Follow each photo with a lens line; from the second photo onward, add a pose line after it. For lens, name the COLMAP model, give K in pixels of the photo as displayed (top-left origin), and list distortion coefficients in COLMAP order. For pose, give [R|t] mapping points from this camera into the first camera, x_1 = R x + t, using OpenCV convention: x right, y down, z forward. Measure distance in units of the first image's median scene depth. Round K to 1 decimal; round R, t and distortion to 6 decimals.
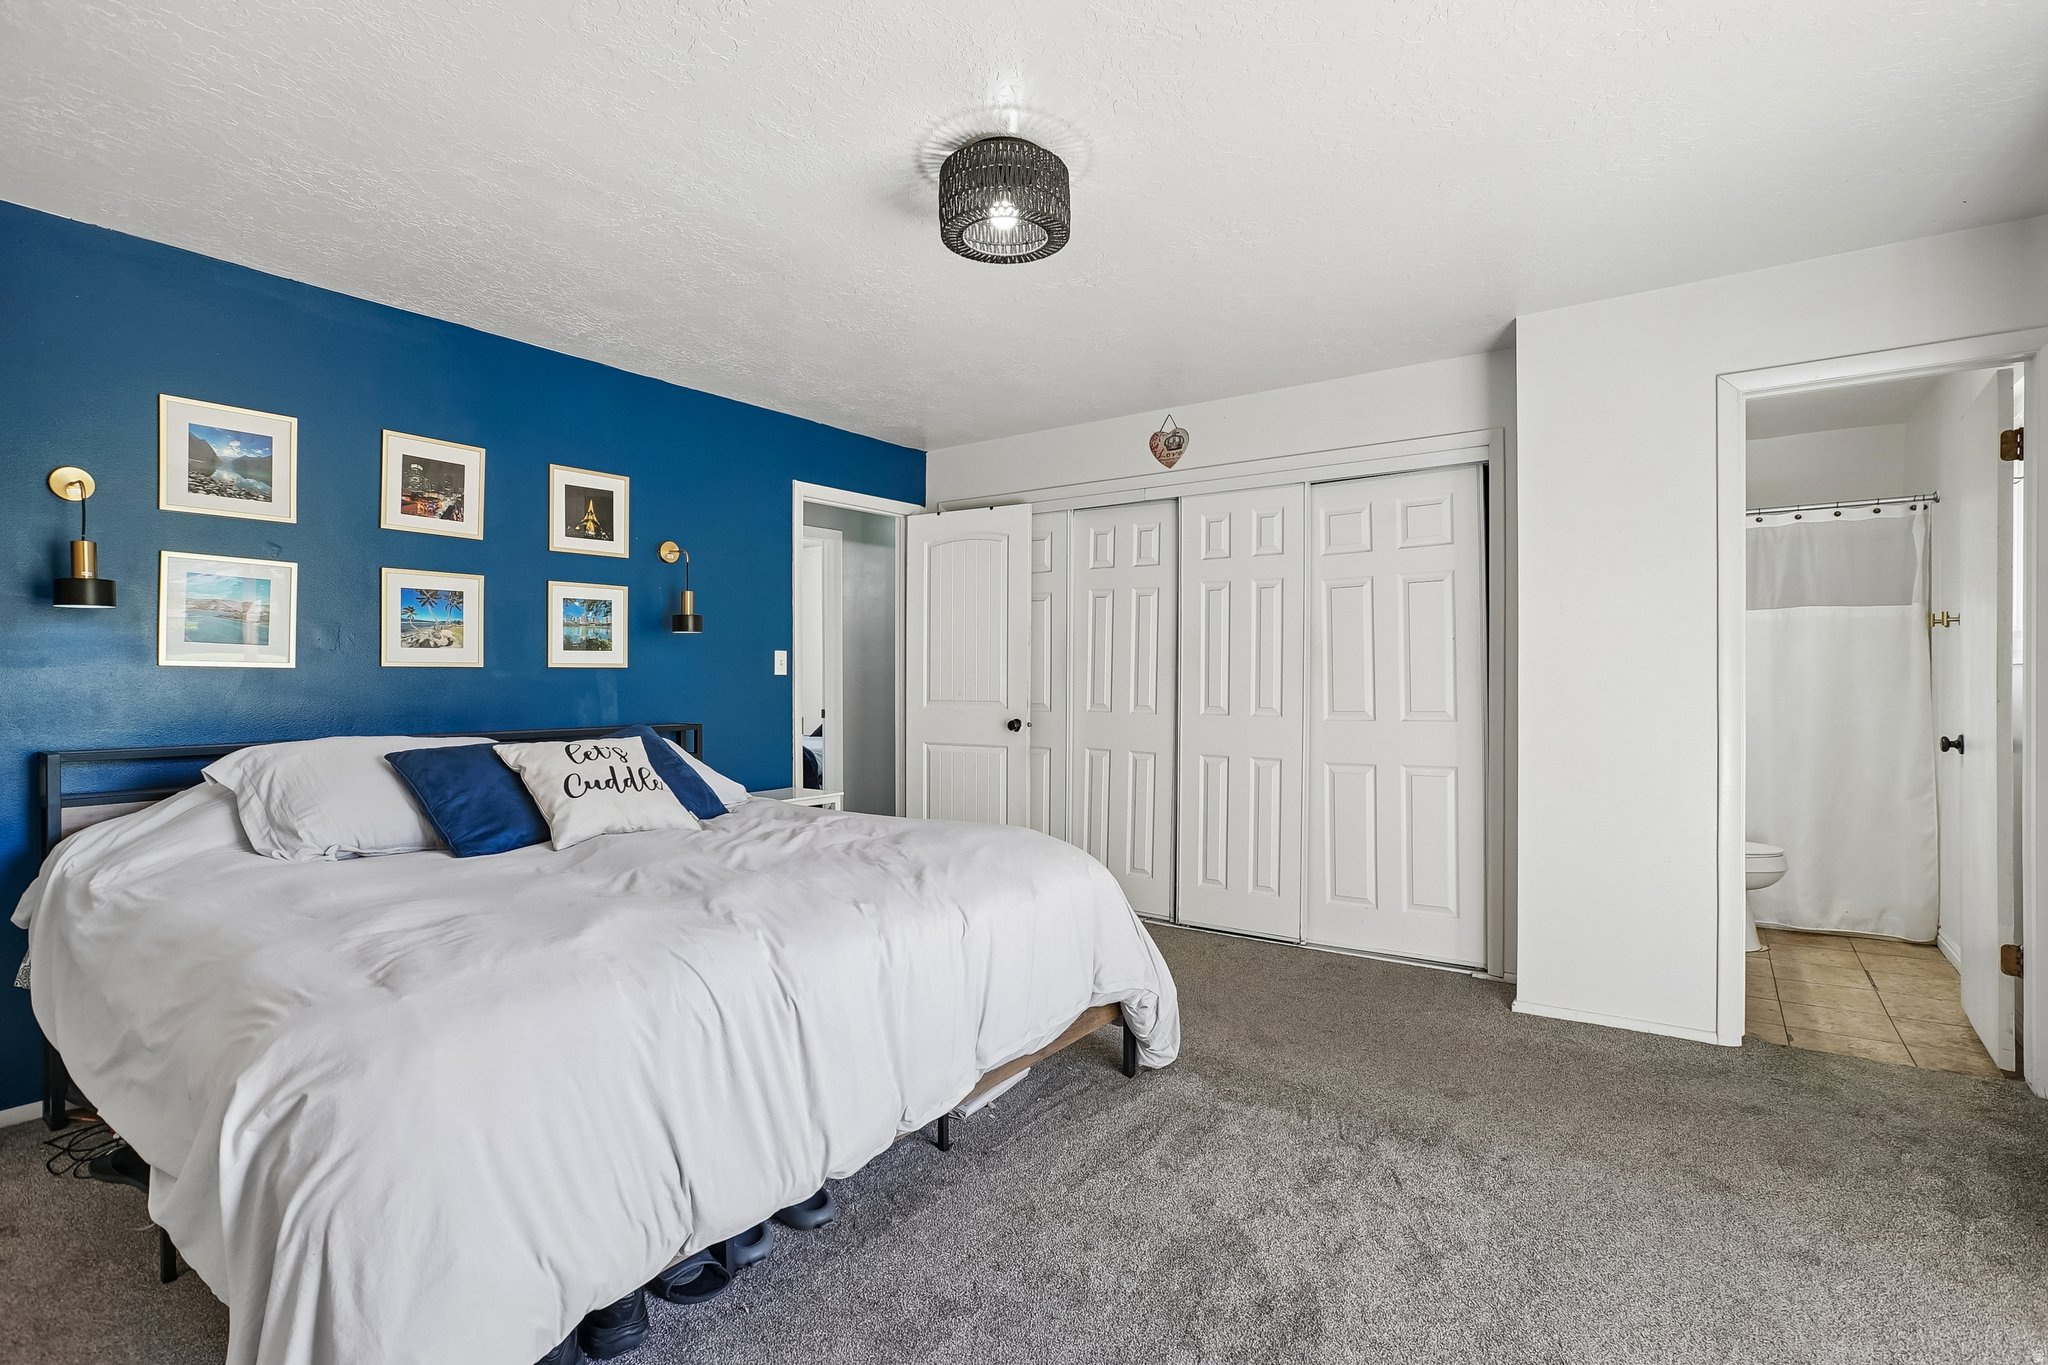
lens RADIAL K [[978.1, 0, 1000.4], [0, 978.1, 678.4], [0, 0, 1]] dist [-0.000210, 0.000459]
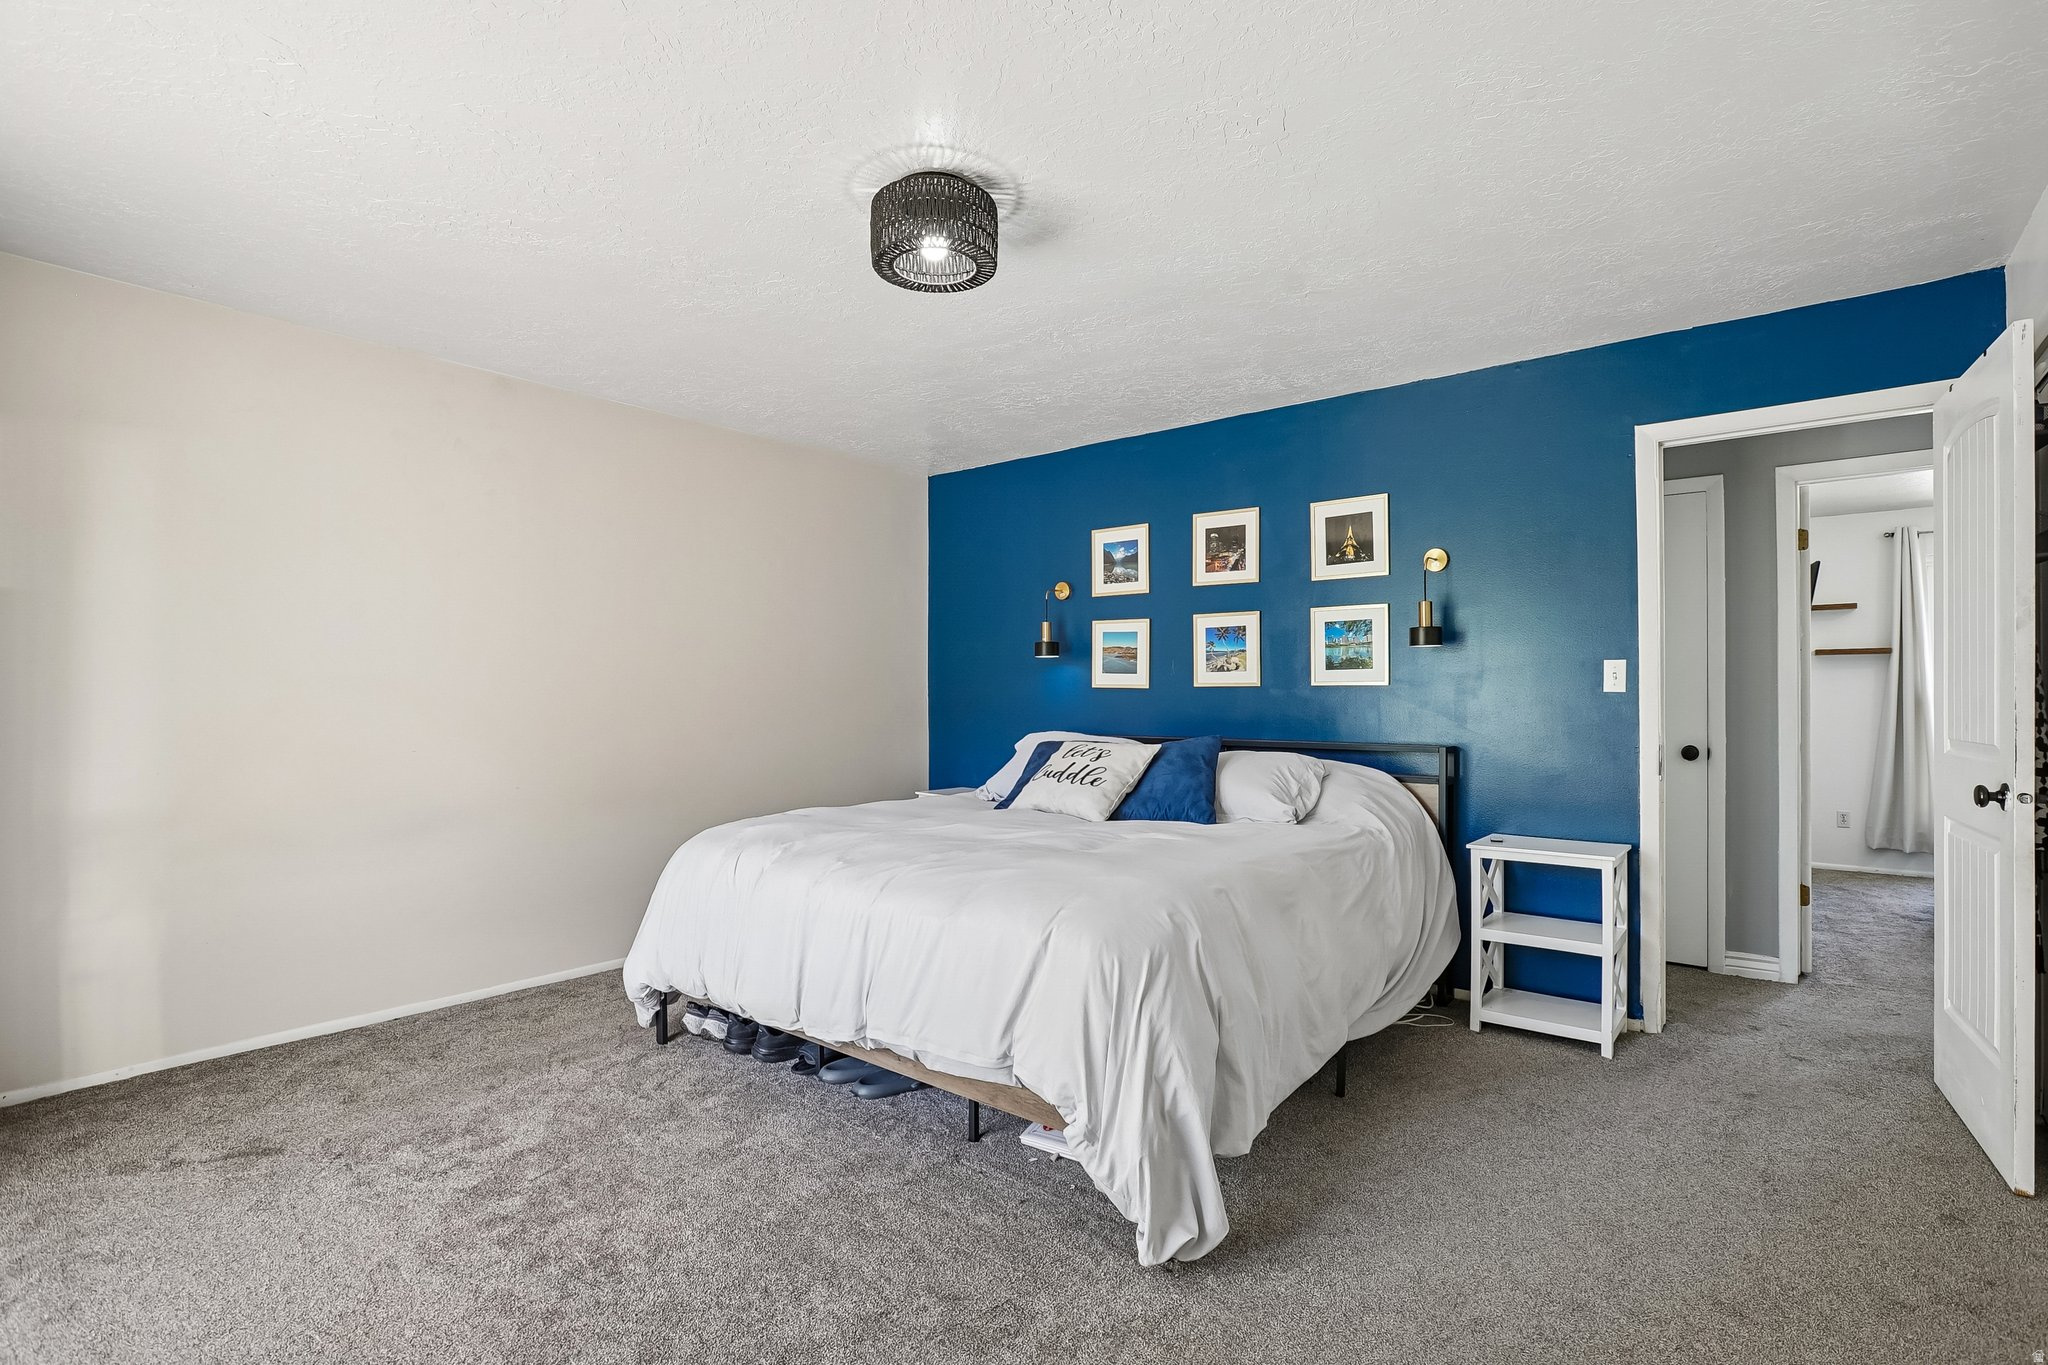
lens RADIAL K [[951.7, 0, 1030.2], [0, 951.7, 693.6], [0, 0, 1]] dist [-0.067100, 0.033398]
pose [[-0.032717, -0.001914, -0.999463, 0.619685], [-0.005265, 0.999985, -0.001743, 0.001223], [0.999451, 0.005205, -0.032727, 0.709380]]
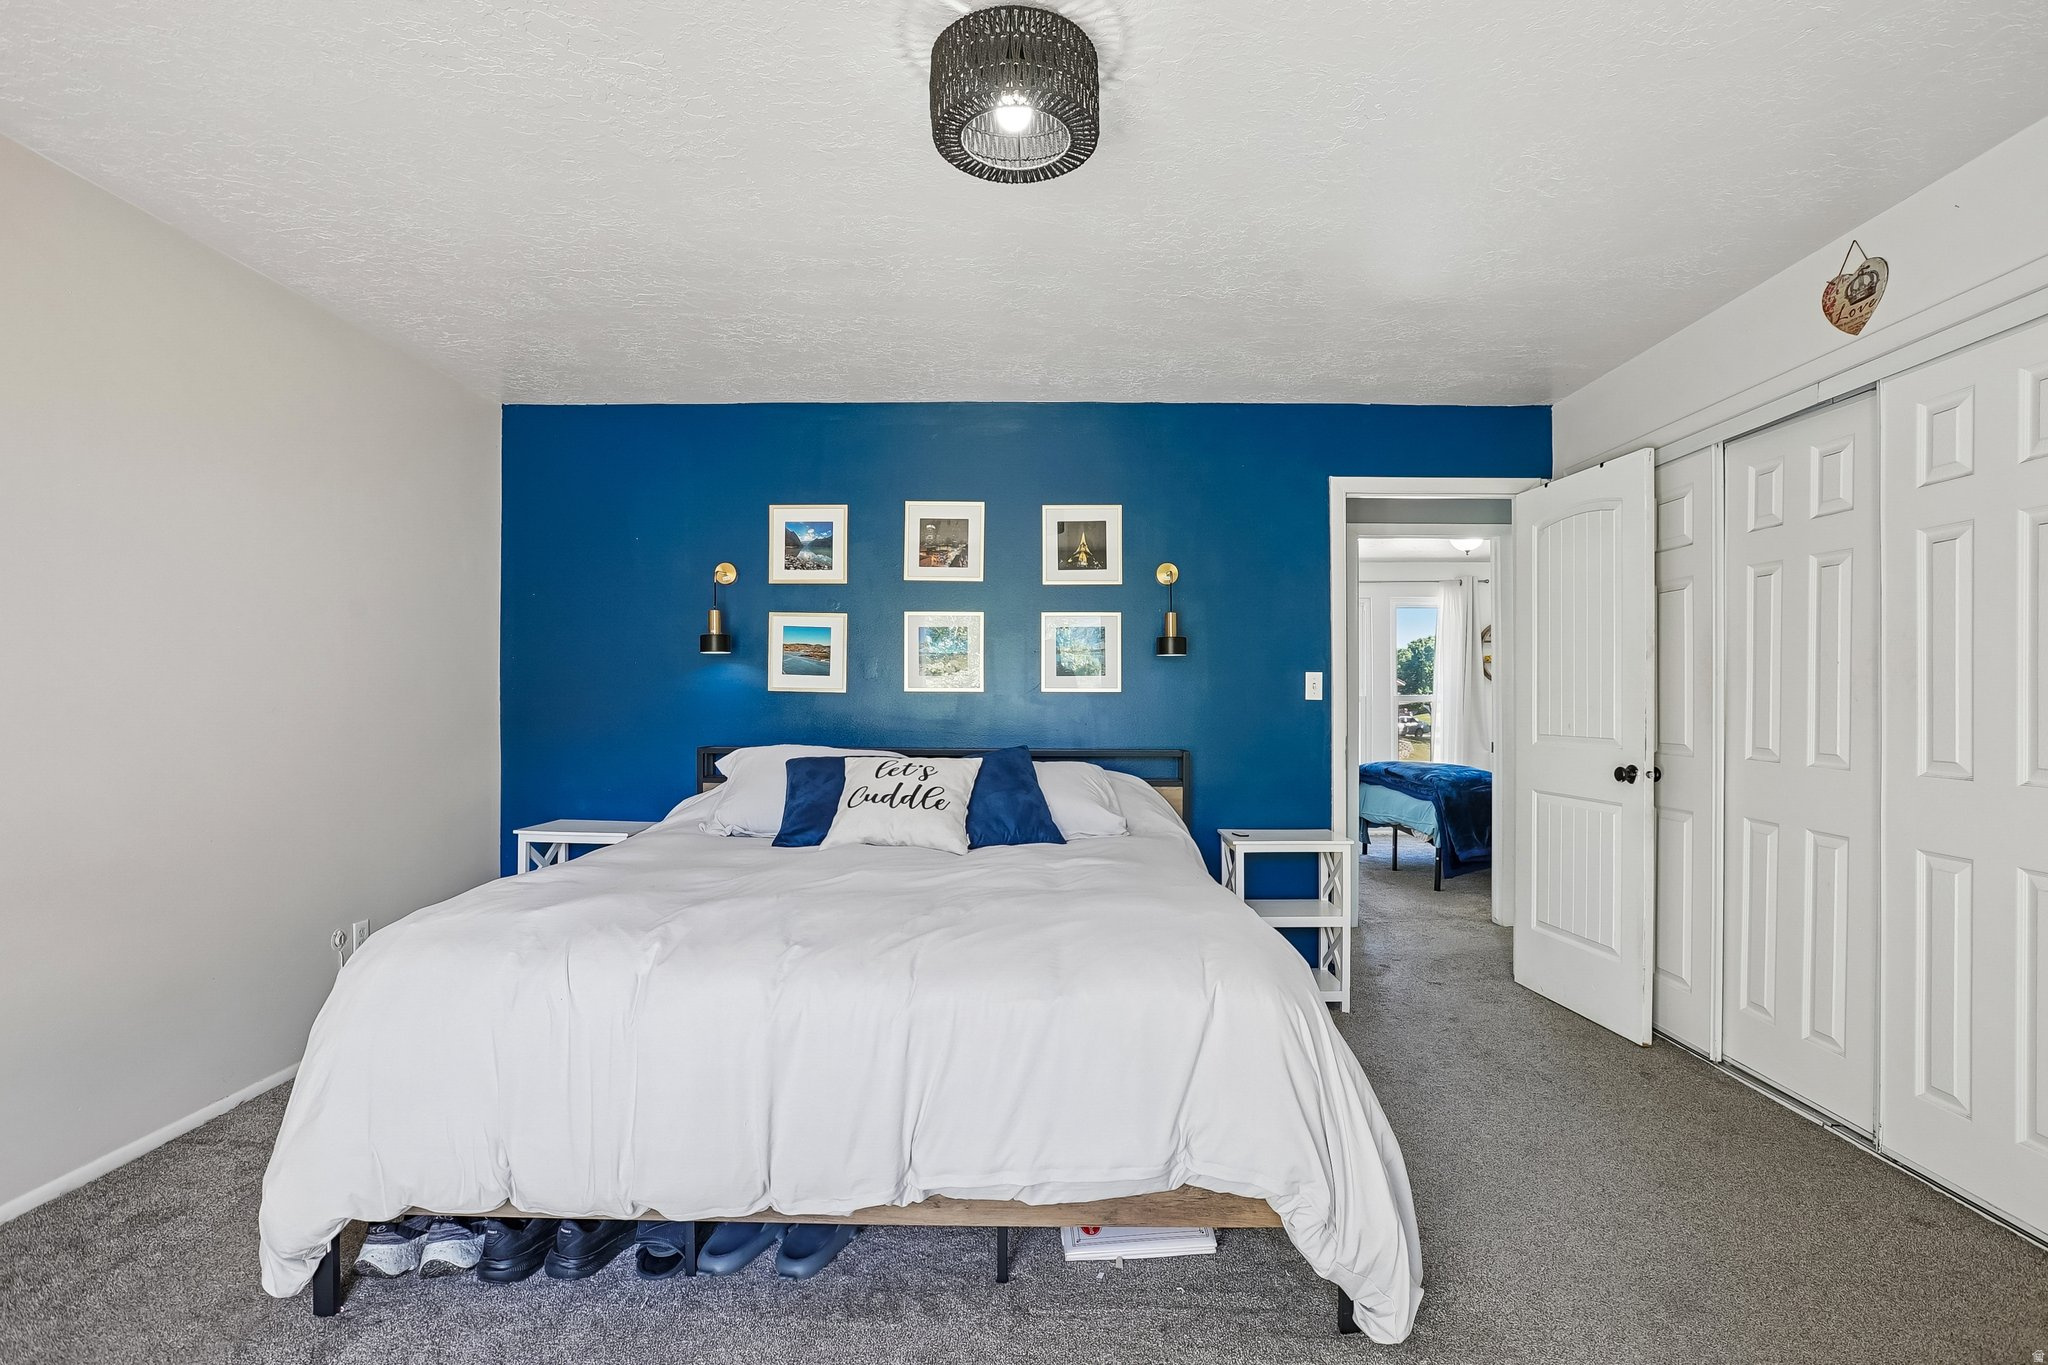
lens RADIAL K [[951.7, 0, 1030.2], [0, 951.7, 693.6], [0, 0, 1]] dist [-0.067100, 0.033398]
pose [[0.591051, -0.003784, -0.806626, 0.380440], [-0.007522, 0.999920, -0.010203, 0.001594], [0.806599, 0.012098, 0.590975, 0.362261]]
